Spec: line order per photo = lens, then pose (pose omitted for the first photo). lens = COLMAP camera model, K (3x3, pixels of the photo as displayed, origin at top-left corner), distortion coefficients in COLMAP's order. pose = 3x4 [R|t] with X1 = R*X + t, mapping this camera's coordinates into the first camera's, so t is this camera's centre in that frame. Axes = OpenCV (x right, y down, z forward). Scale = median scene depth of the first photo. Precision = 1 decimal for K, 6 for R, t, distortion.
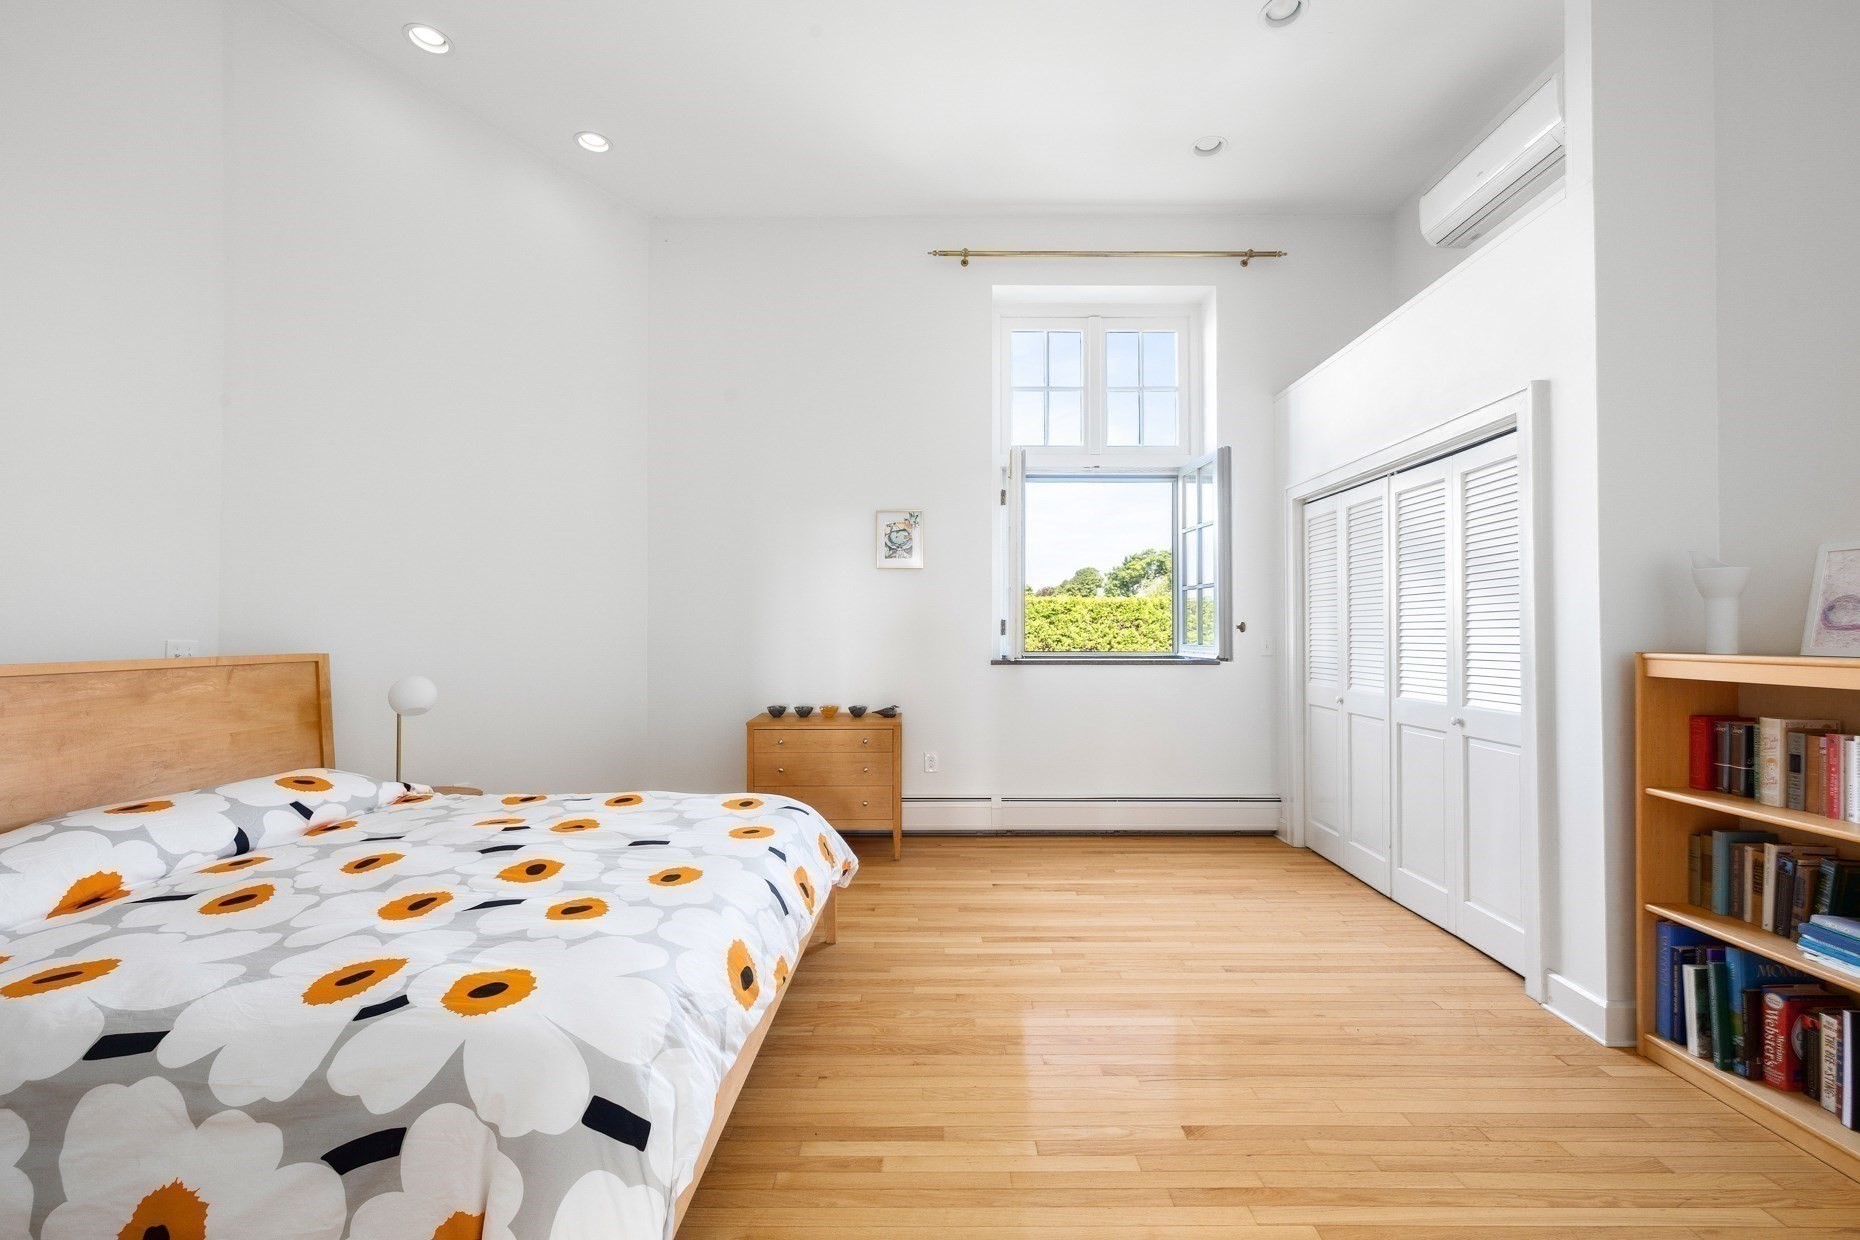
lens RADIAL K [[789.5, 0, 936.4], [0, 789.5, 630.4], [0, 0, 1]] dist [0.000914, -0.000141]
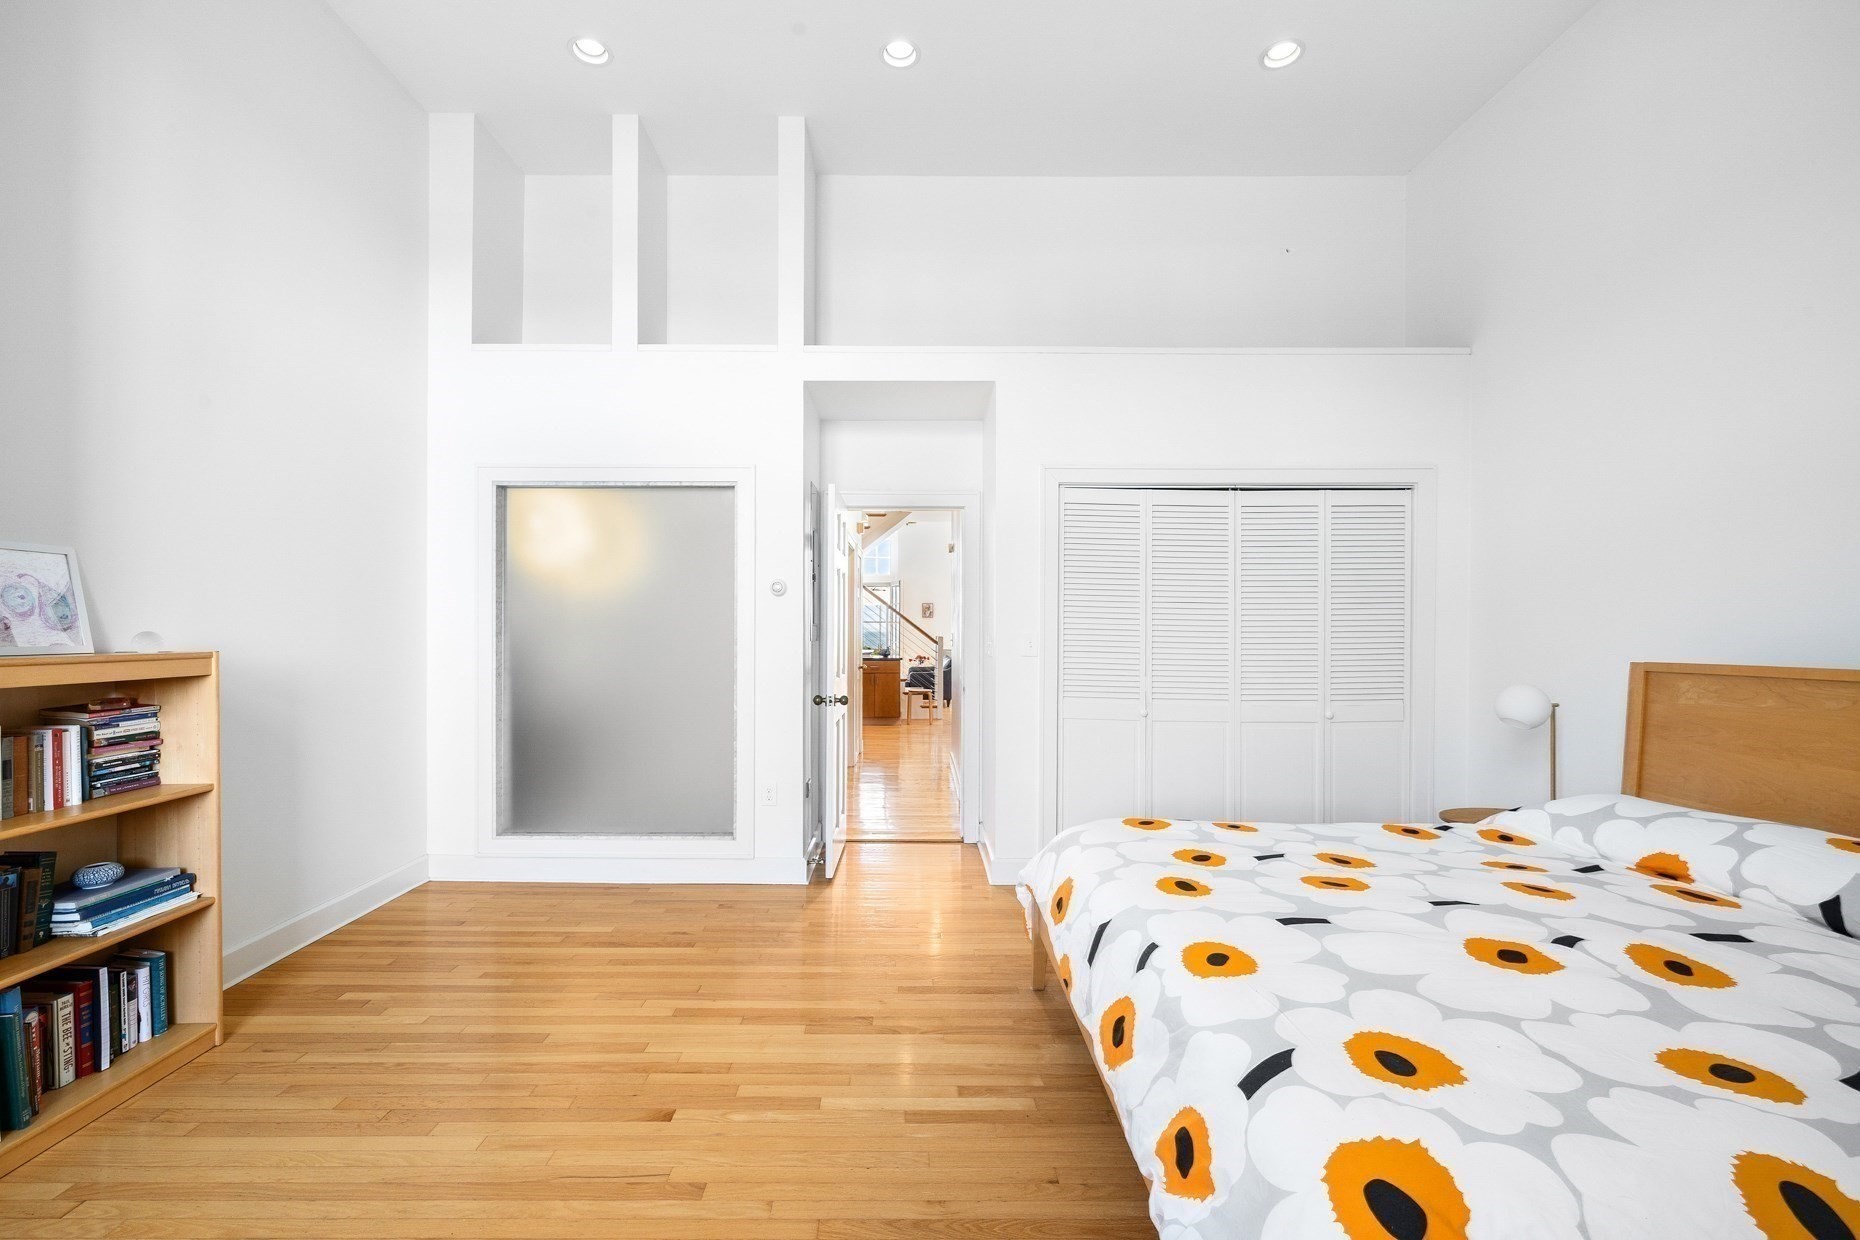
lens RADIAL K [[789.5, 0, 923.0], [0, 789.5, 630.6], [0, 0, 1]] dist [0.000914, -0.000141]
pose [[-0.999597, -0.003861, -0.028112, 0.017399], [-0.003731, 0.999982, -0.004700, 0.004178], [0.028129, -0.004594, -0.999594, 2.132663]]
